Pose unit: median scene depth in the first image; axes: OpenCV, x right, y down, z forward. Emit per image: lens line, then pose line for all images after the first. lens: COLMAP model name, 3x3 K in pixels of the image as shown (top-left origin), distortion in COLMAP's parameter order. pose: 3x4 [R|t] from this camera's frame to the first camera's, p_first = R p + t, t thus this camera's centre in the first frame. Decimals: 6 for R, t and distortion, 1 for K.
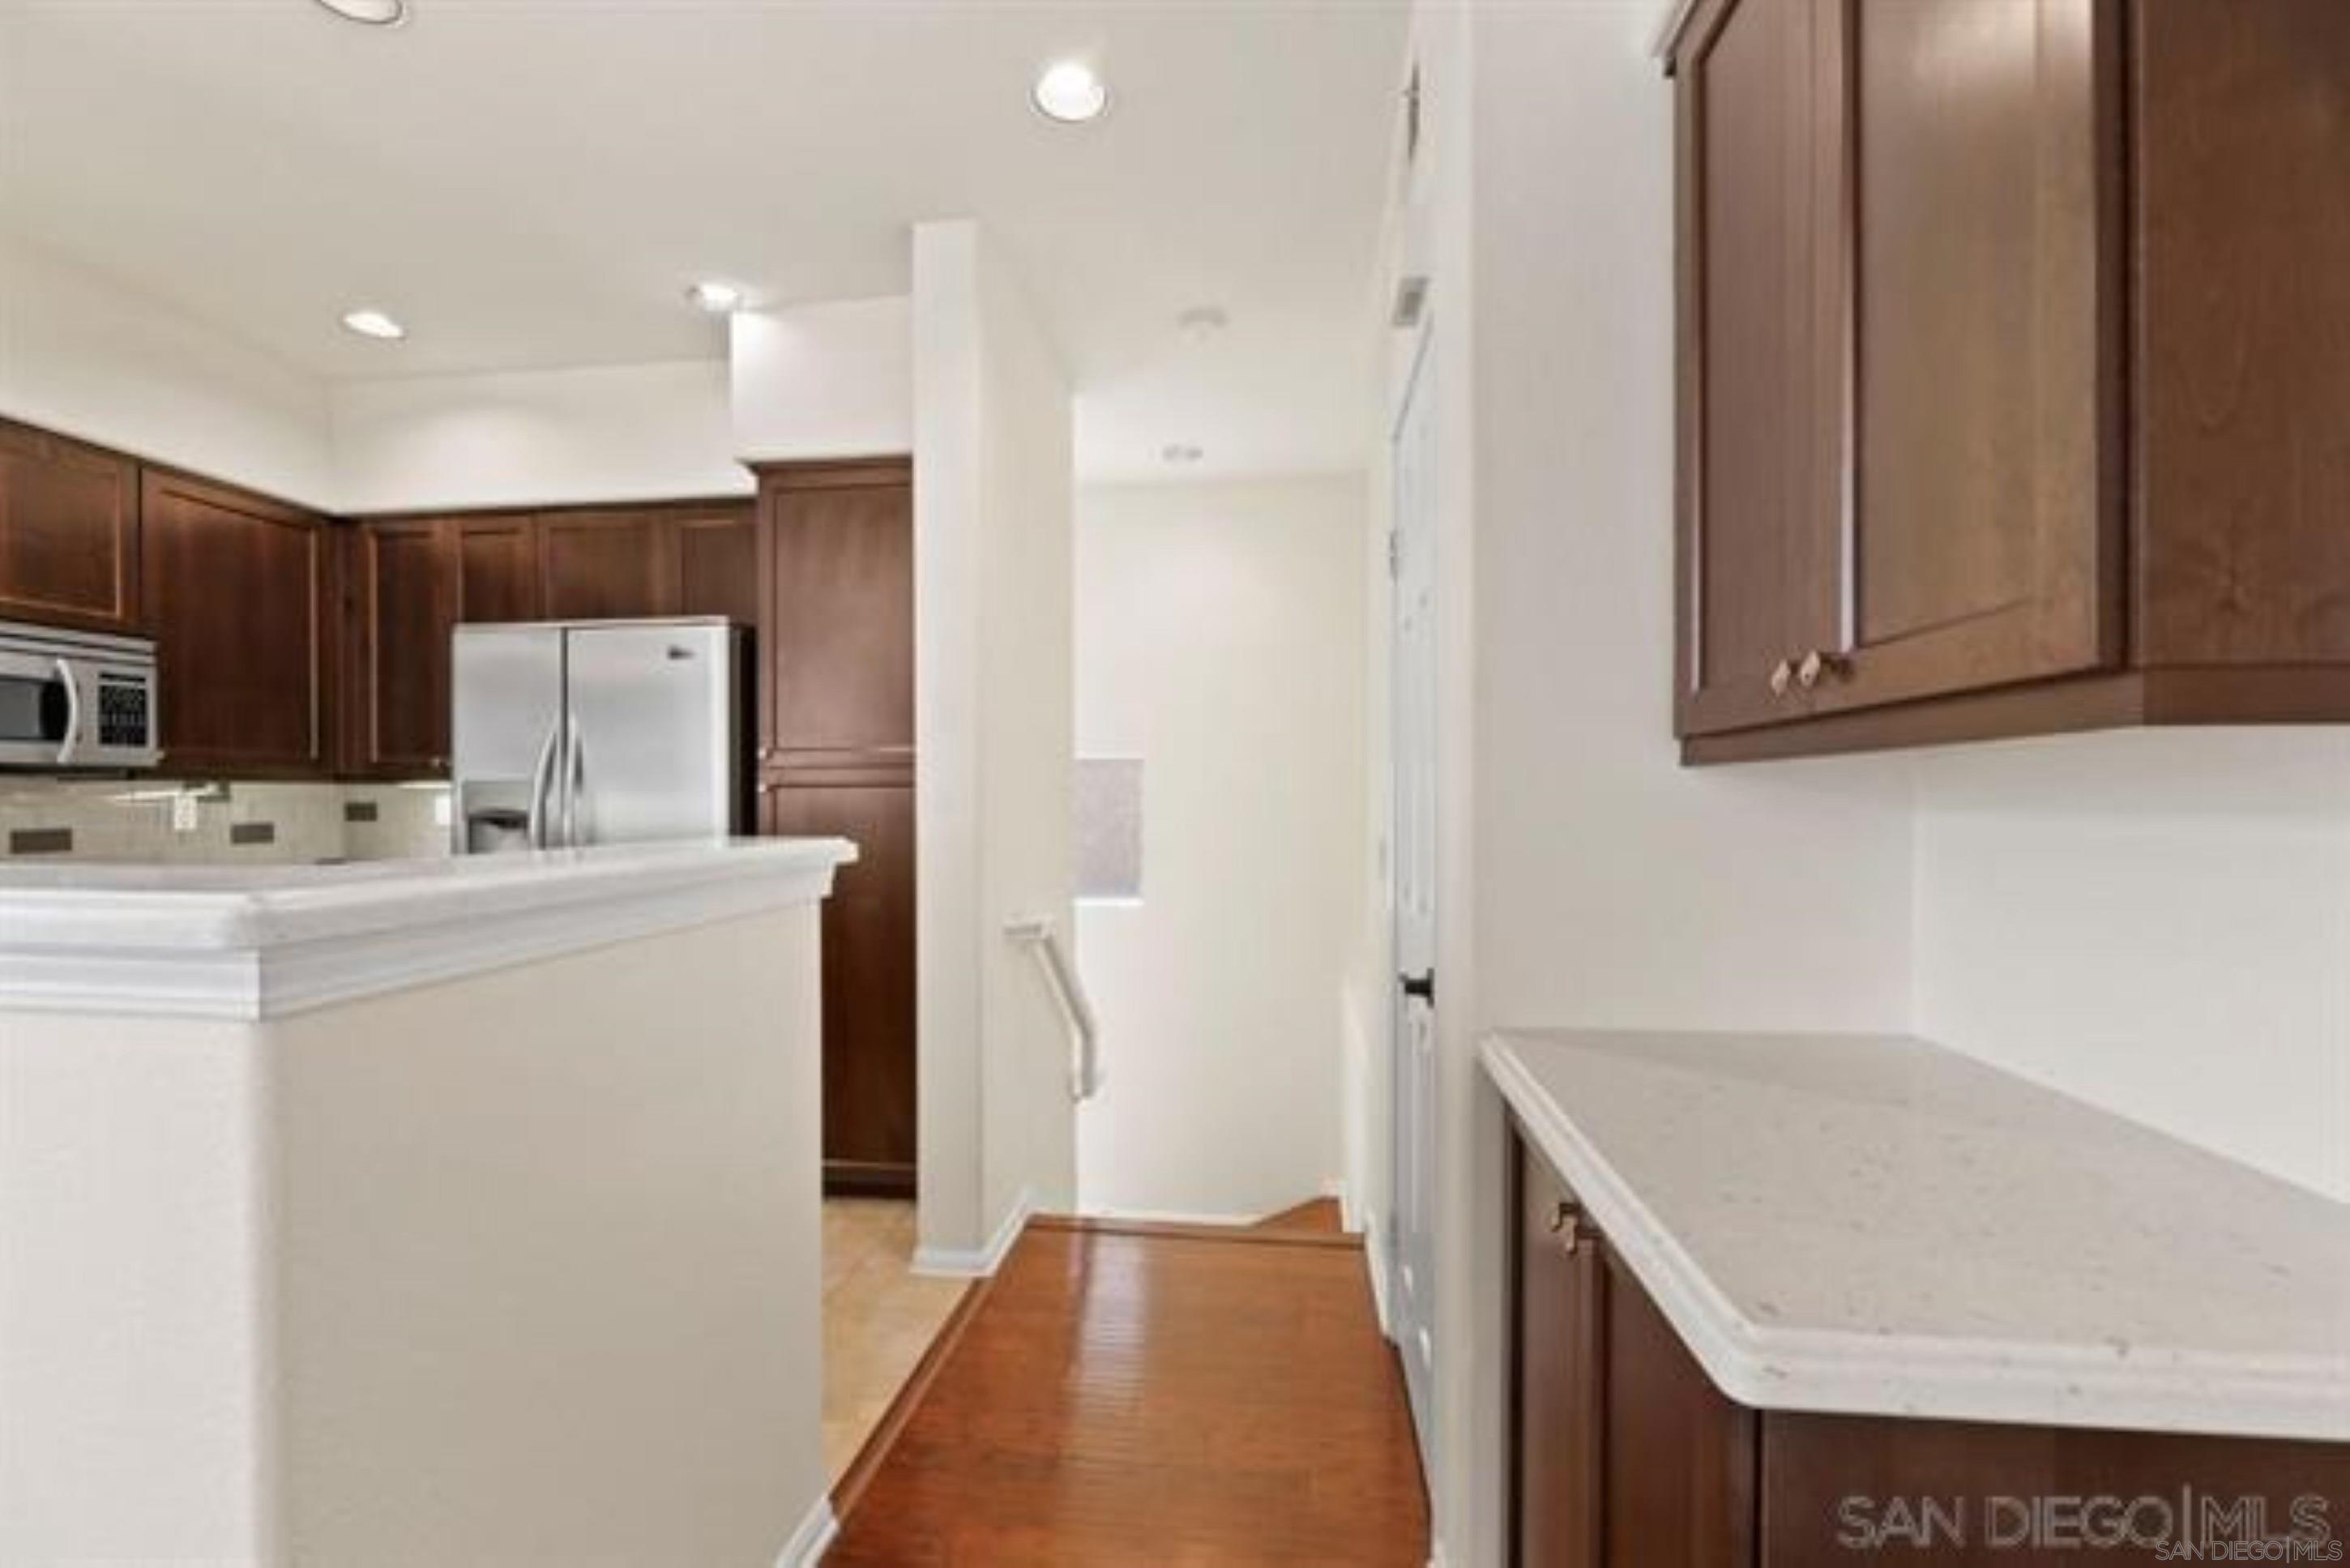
lens RADIAL K [[987.1, 0, 1152.6], [0, 987.1, 797.1], [0, 0, 1]] dist [-0.003485, 0.000265]
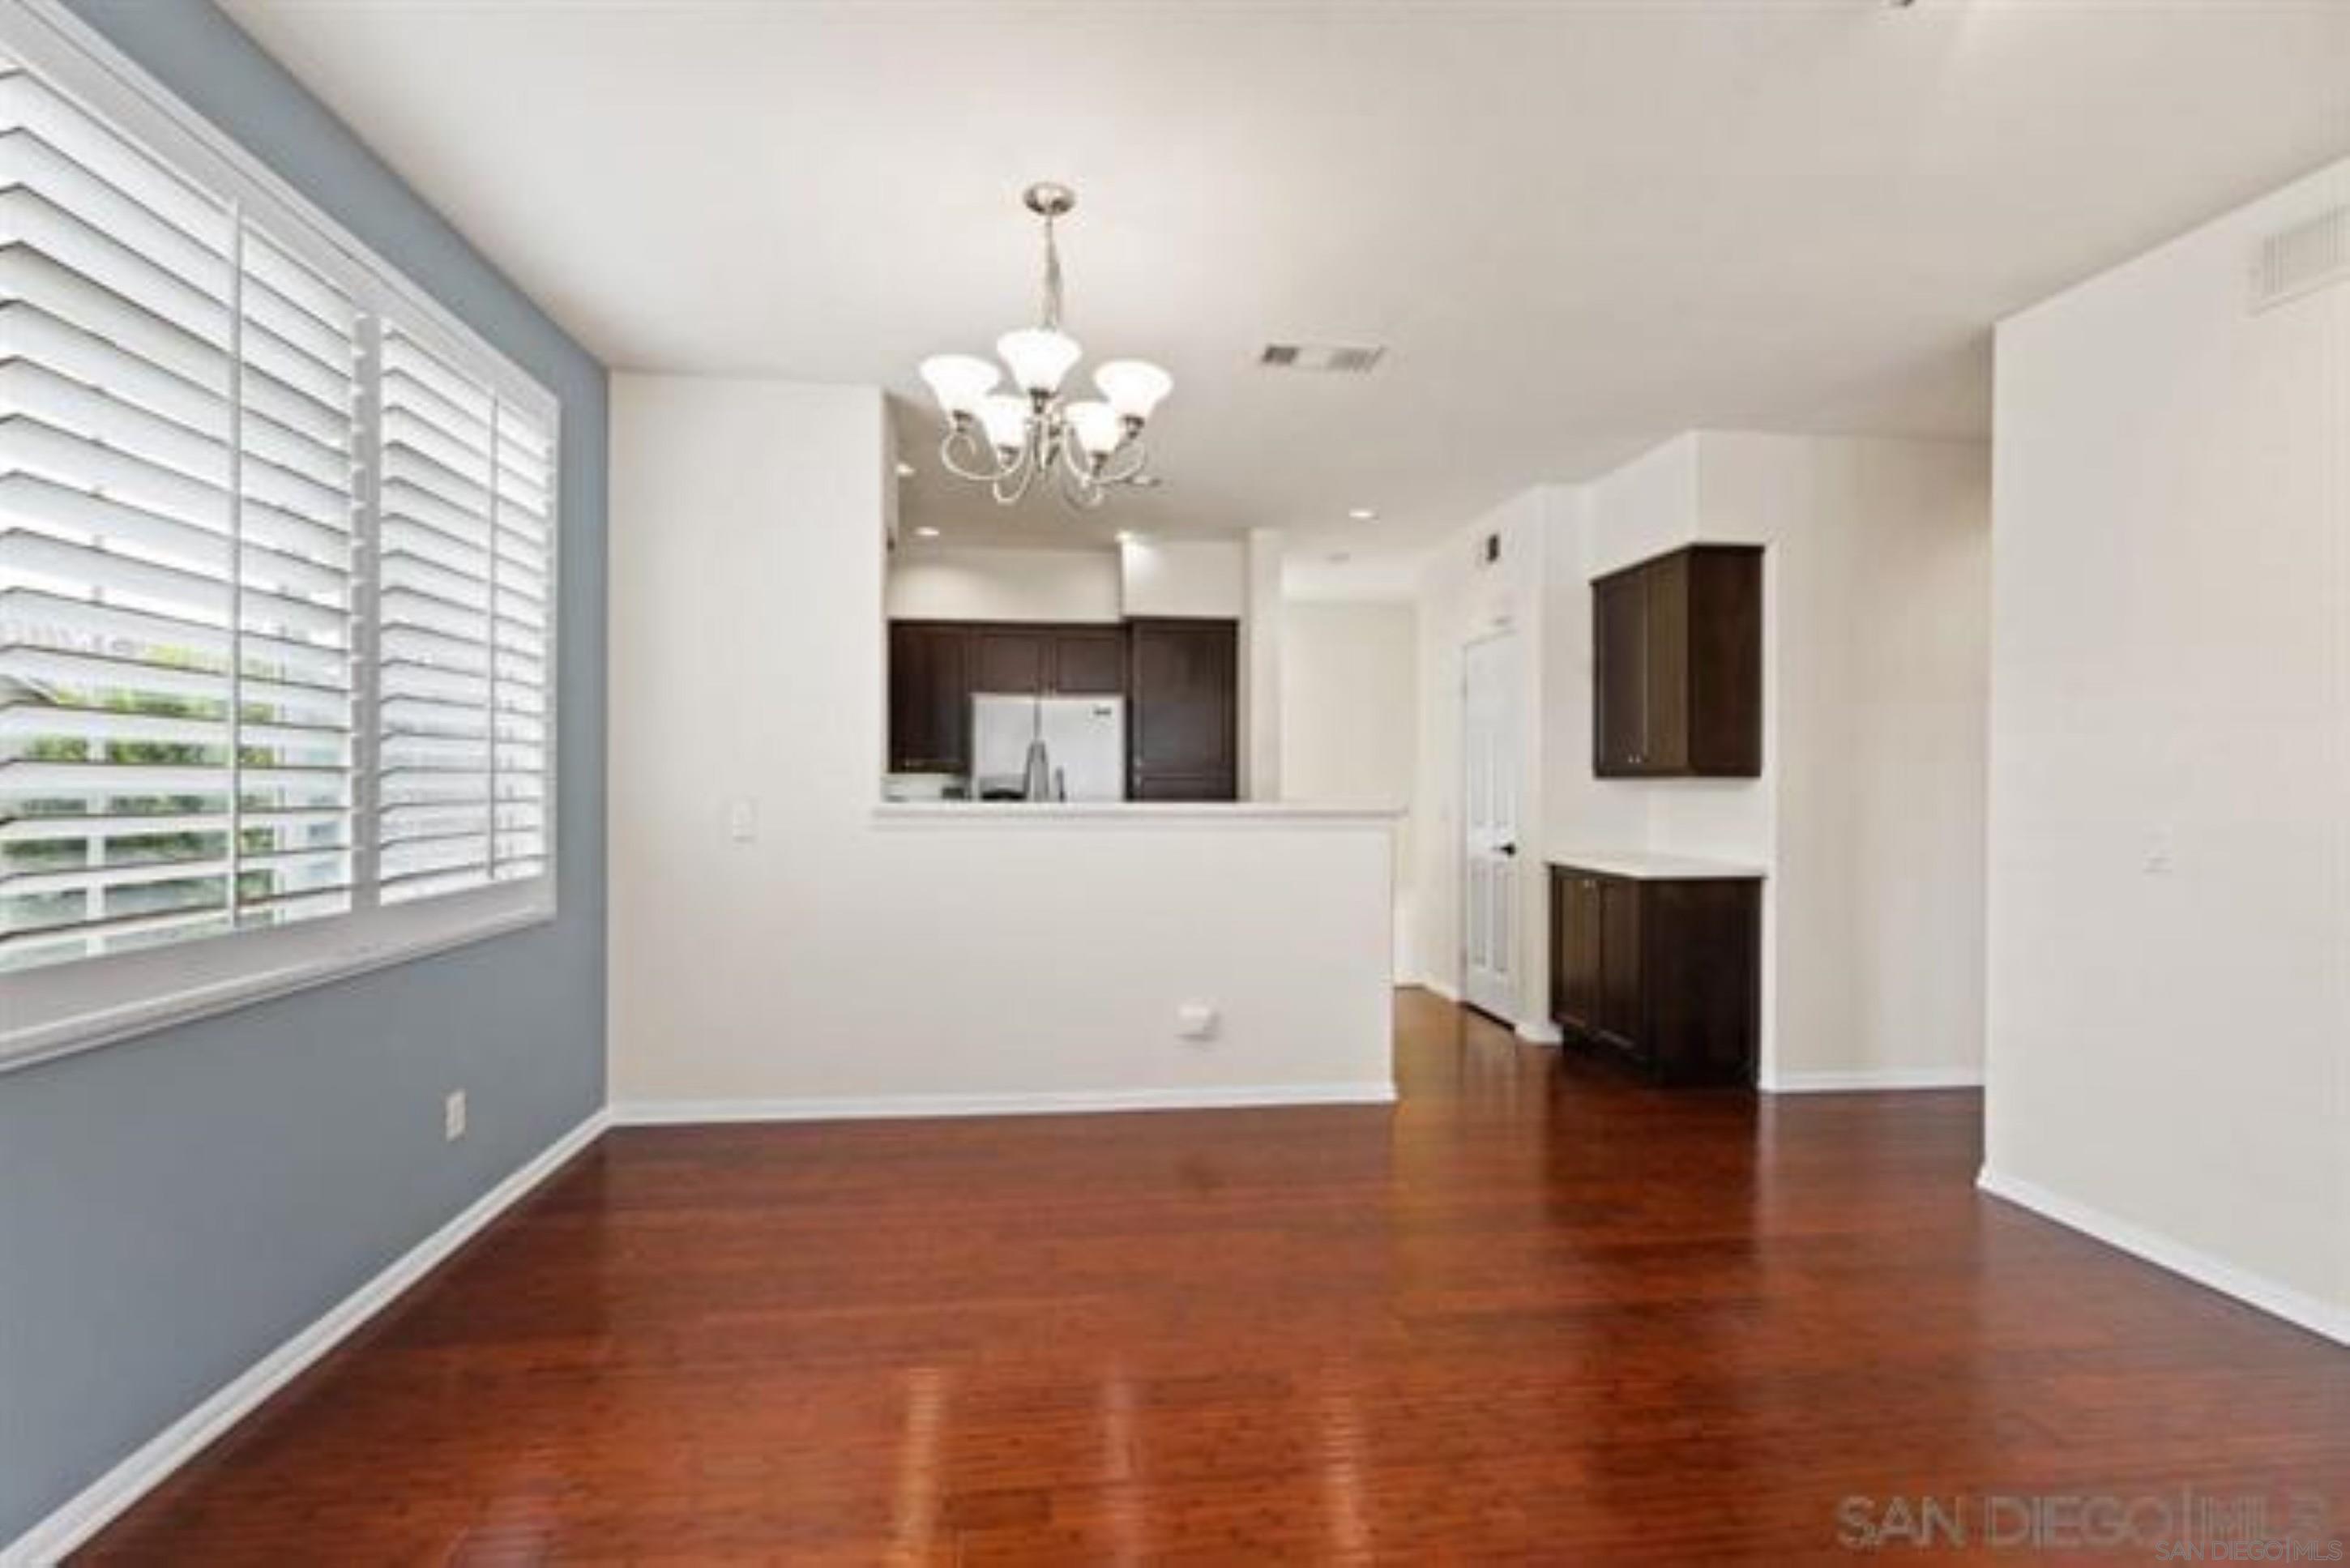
lens RADIAL K [[987.1, 0, 1136.8], [0, 987.1, 787.6], [0, 0, 1]] dist [-0.003485, 0.000265]
pose [[0.973393, 0.003505, 0.229115, -0.863399], [-0.004707, 0.999978, 0.004701, -0.001623], [-0.229093, -0.005654, 0.973388, -0.955347]]
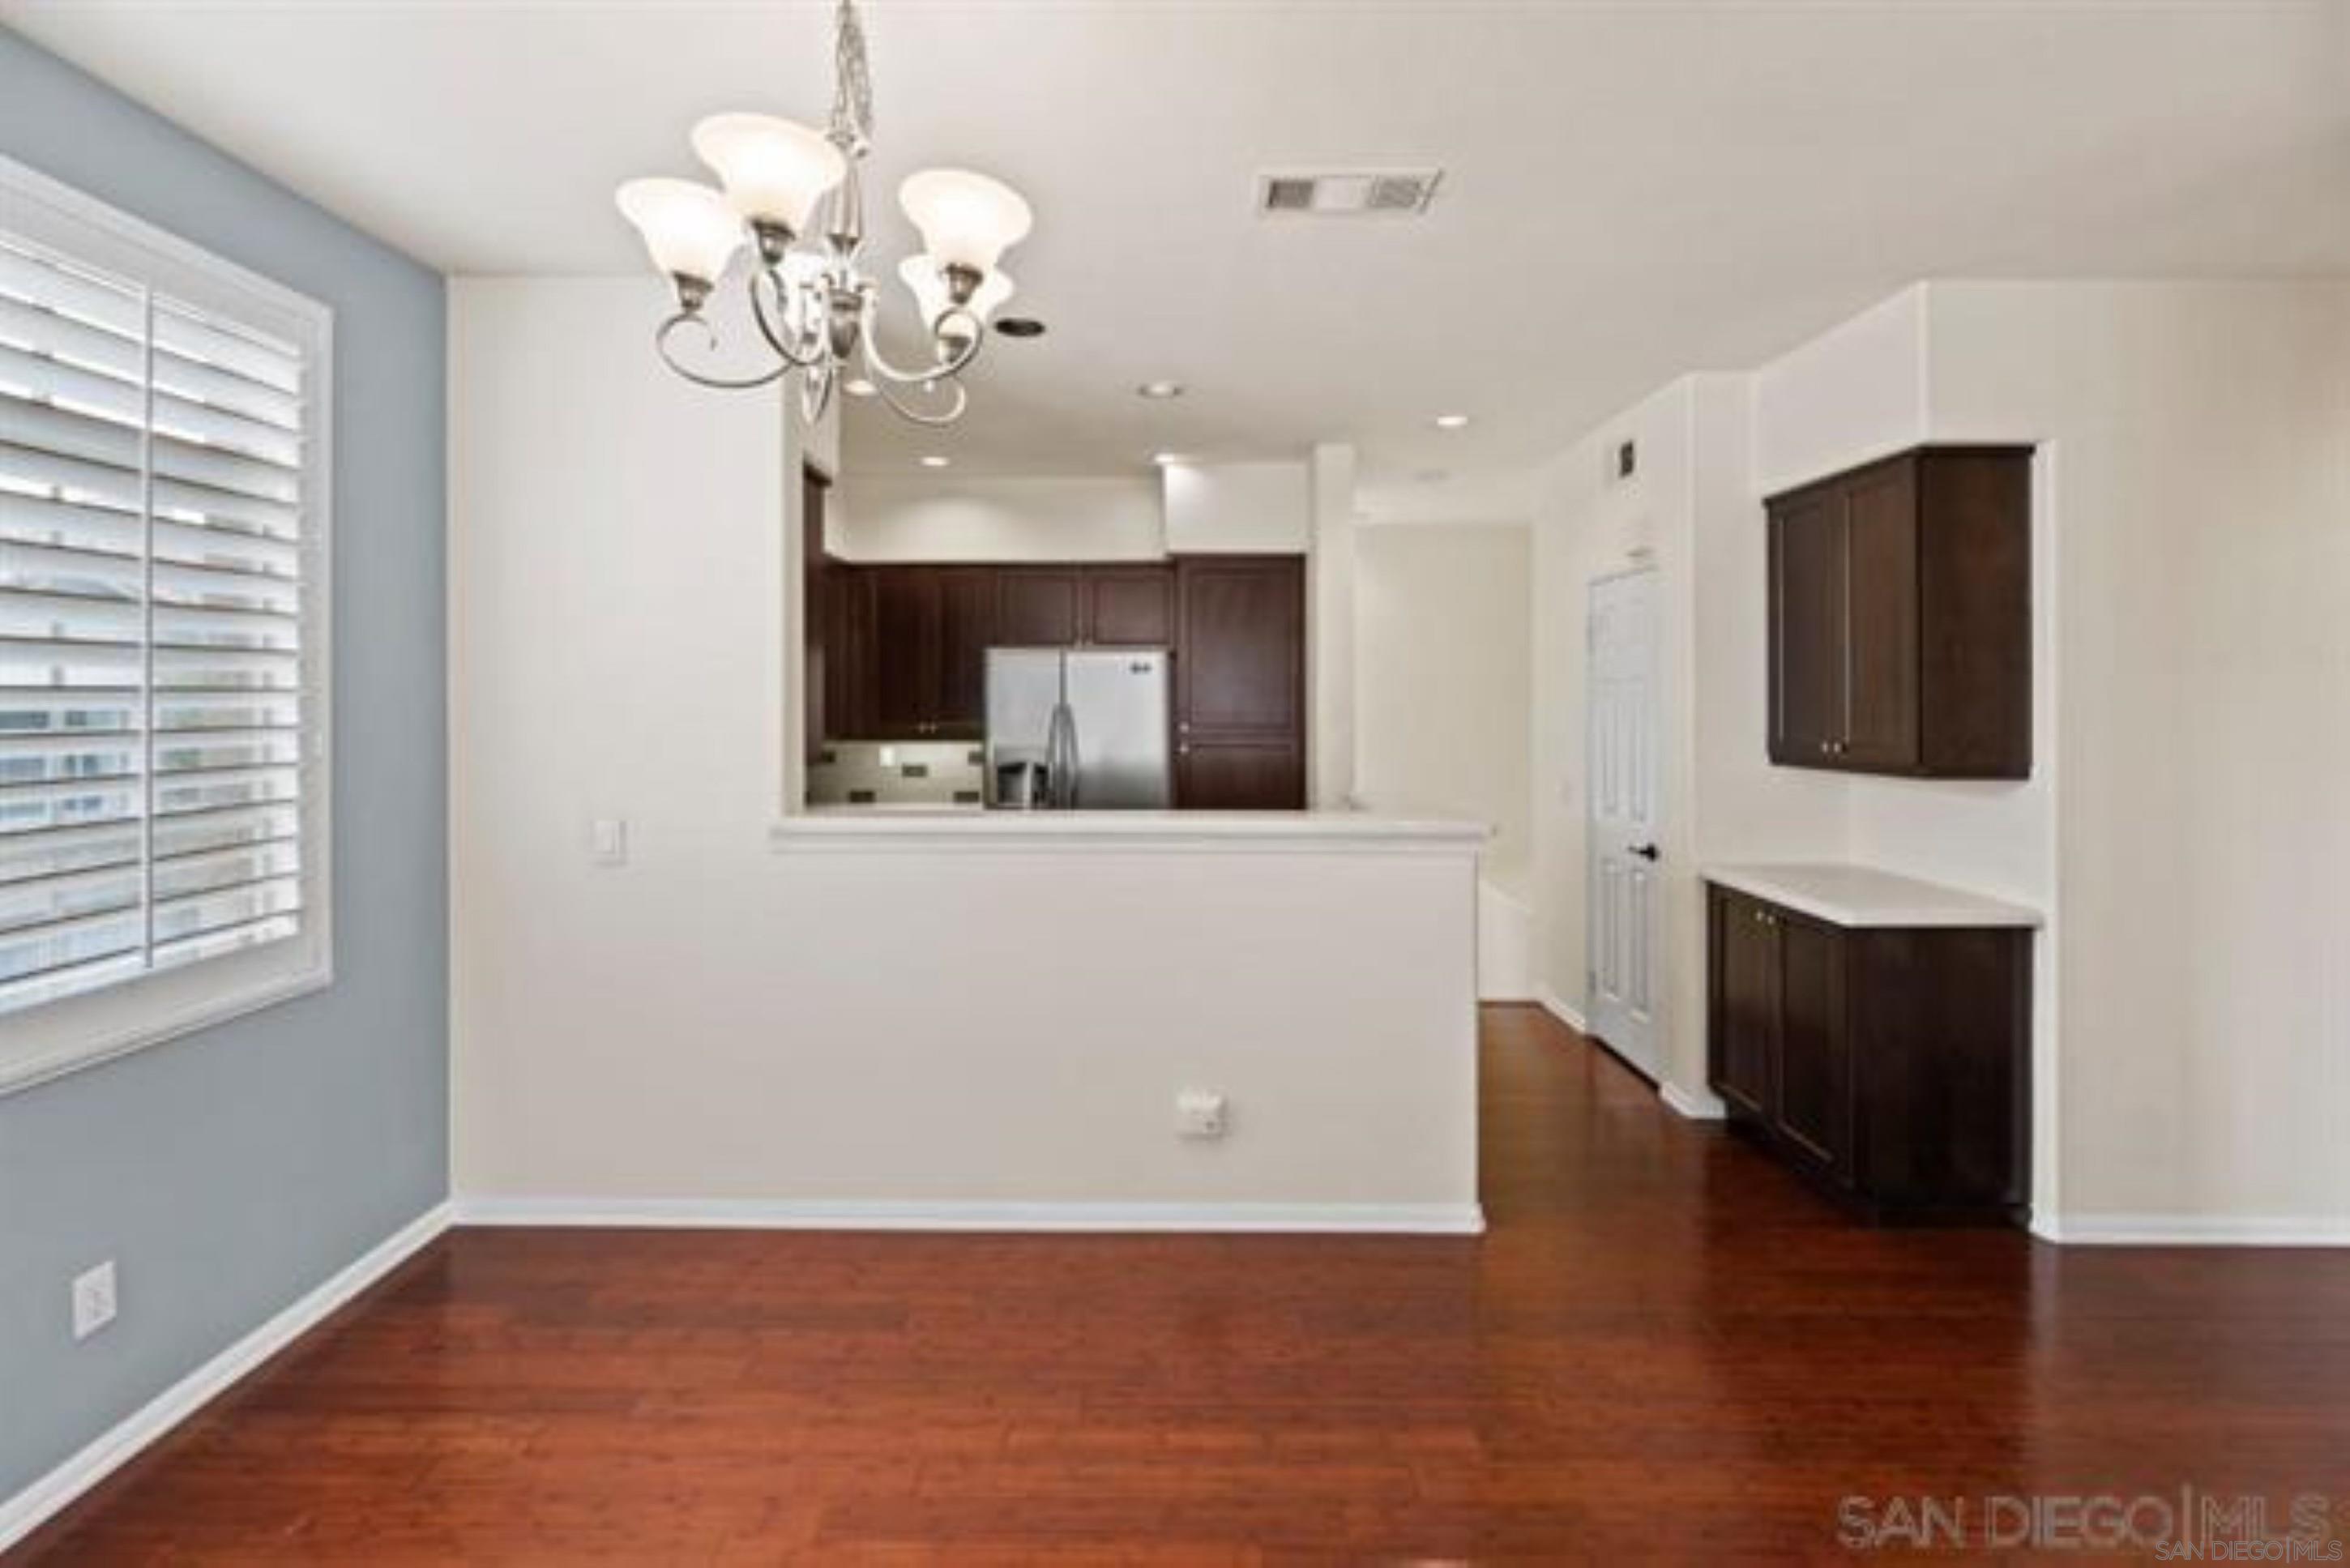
lens RADIAL K [[987.1, 0, 1148.1], [0, 987.1, 702.0], [0, 0, 1]] dist [-0.003485, 0.000265]
pose [[0.993689, 0.000473, 0.112168, -0.647989], [-0.000502, 1.000000, 0.000230, -0.089108], [-0.112168, -0.000285, 0.993689, -0.658339]]
